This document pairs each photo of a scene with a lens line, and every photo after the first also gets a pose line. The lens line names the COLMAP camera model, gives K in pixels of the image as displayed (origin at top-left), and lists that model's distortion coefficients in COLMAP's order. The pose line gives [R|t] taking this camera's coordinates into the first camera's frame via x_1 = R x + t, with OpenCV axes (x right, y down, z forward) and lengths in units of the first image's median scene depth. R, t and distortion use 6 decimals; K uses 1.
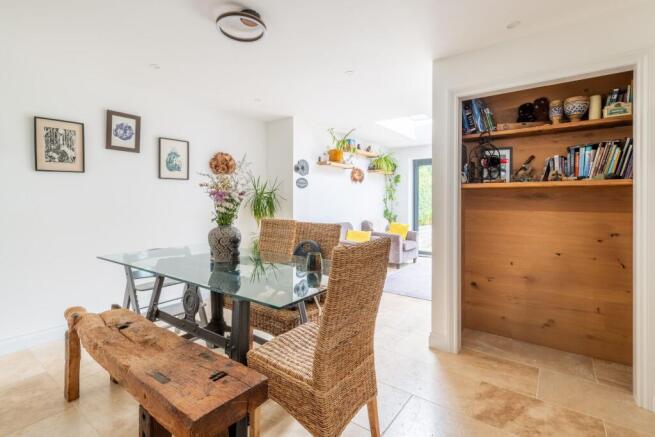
lens RADIAL K [[292.0, 0, 339.9], [0, 292.0, 206.9], [0, 0, 1]] dist [0.008273, -0.003159]
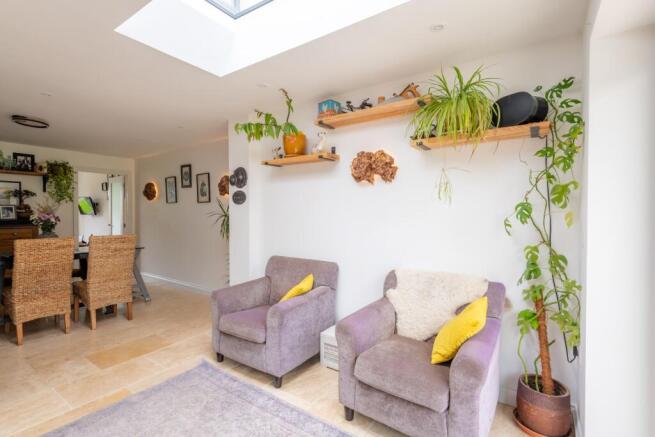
lens RADIAL K [[304.0, 0, 324.1], [0, 304.0, 219.5], [0, 0, 1]] dist [0.007379, -0.001743]
pose [[0.022655, 0.018836, -0.999566, 1.278619], [-0.027482, 0.999456, 0.018211, -0.080404], [0.999366, 0.027057, 0.023161, 2.229319]]
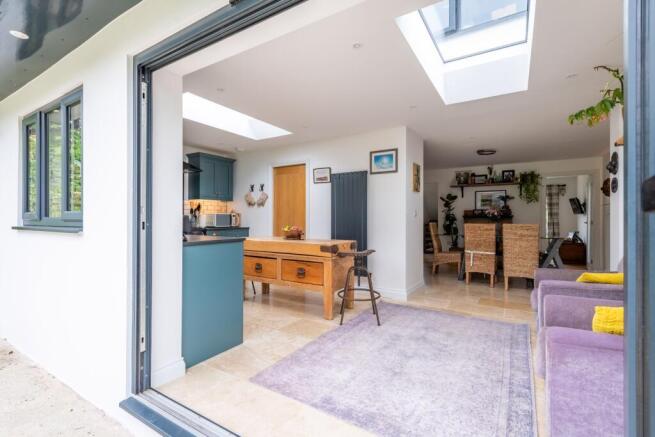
lens RADIAL K [[304.0, 0, 328.0], [0, 304.0, 217.6], [0, 0, 1]] dist [0.007379, -0.001743]
pose [[-0.996796, -0.002493, -0.079952, 1.161789], [-0.004446, 0.999696, 0.024265, -0.030450], [0.079867, 0.024543, -0.996503, 3.112902]]
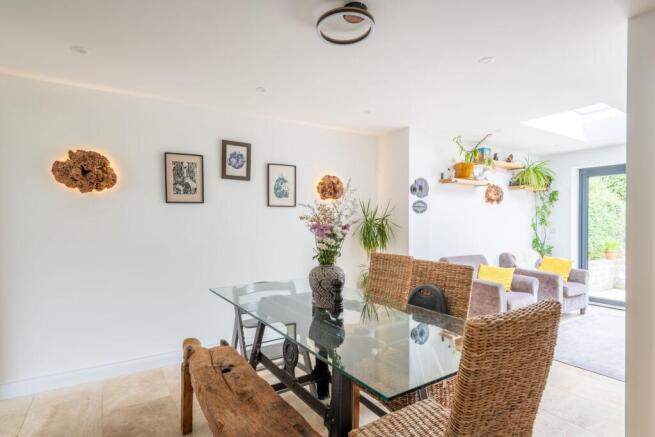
lens RADIAL K [[341.4, 0, 343.0], [0, 341.4, 227.2], [0, 0, 1]] dist [0.016061, -0.006316]
pose [[0.938892, -0.002500, -0.344202, -0.005953], [-0.002386, 0.999902, -0.013773, -0.019896], [0.344203, 0.013753, 0.938795, 0.056350]]
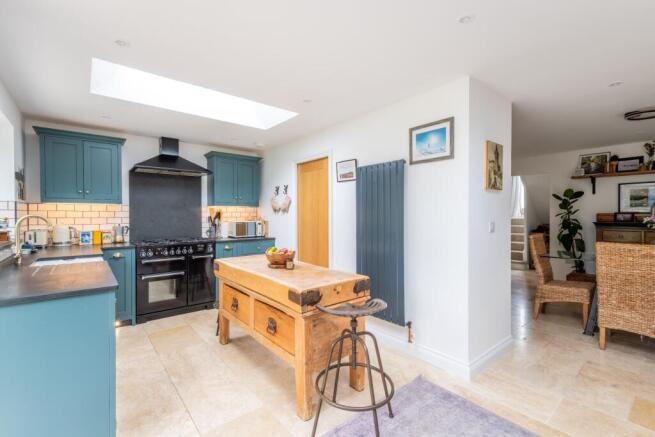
lens RADIAL K [[292.0, 0, 326.5], [0, 292.0, 218.1], [0, 0, 1]] dist [0.008273, -0.003159]
pose [[-0.969850, -0.001377, 0.243699, 0.783650], [0.007258, 0.999377, 0.034531, -0.088087], [-0.243595, 0.035259, -0.969236, 2.433985]]
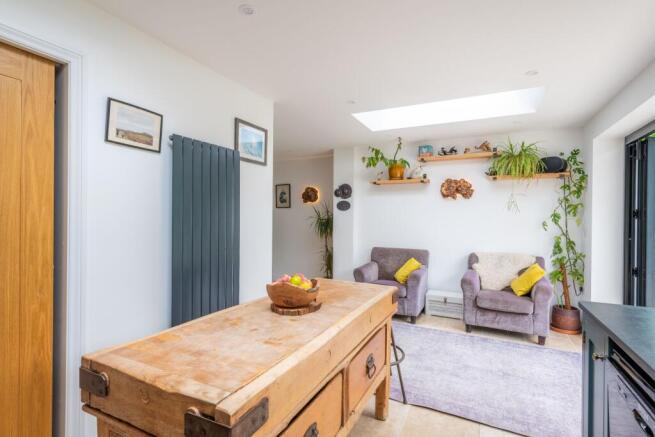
lens RADIAL K [[317.5, 0, 321.2], [0, 317.5, 219.3], [0, 0, 1]] dist [-0.001054, -0.000867]
pose [[0.154331, 0.008928, -0.987979, 1.884996], [-0.034447, 0.999400, 0.003650, -0.059833], [0.987419, 0.033469, 0.154546, 1.357348]]
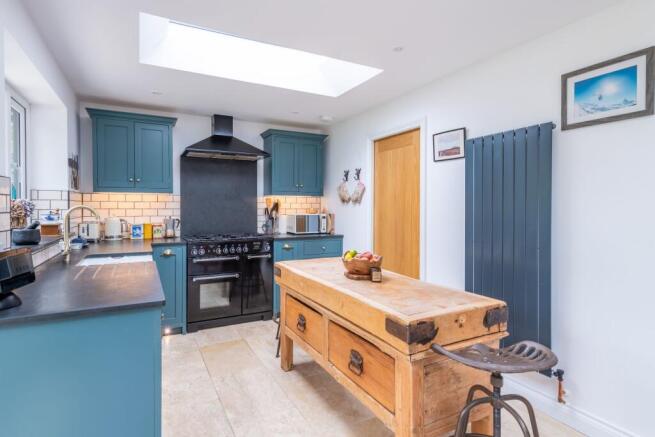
lens RADIAL K [[341.4, 0, 315.3], [0, 341.4, 211.9], [0, 0, 1]] dist [0.016061, -0.006316]
pose [[-0.893658, -0.009128, 0.448655, 0.914317], [0.009000, 0.999227, 0.038256, -0.085980], [-0.448658, 0.038226, -0.892886, 2.311946]]
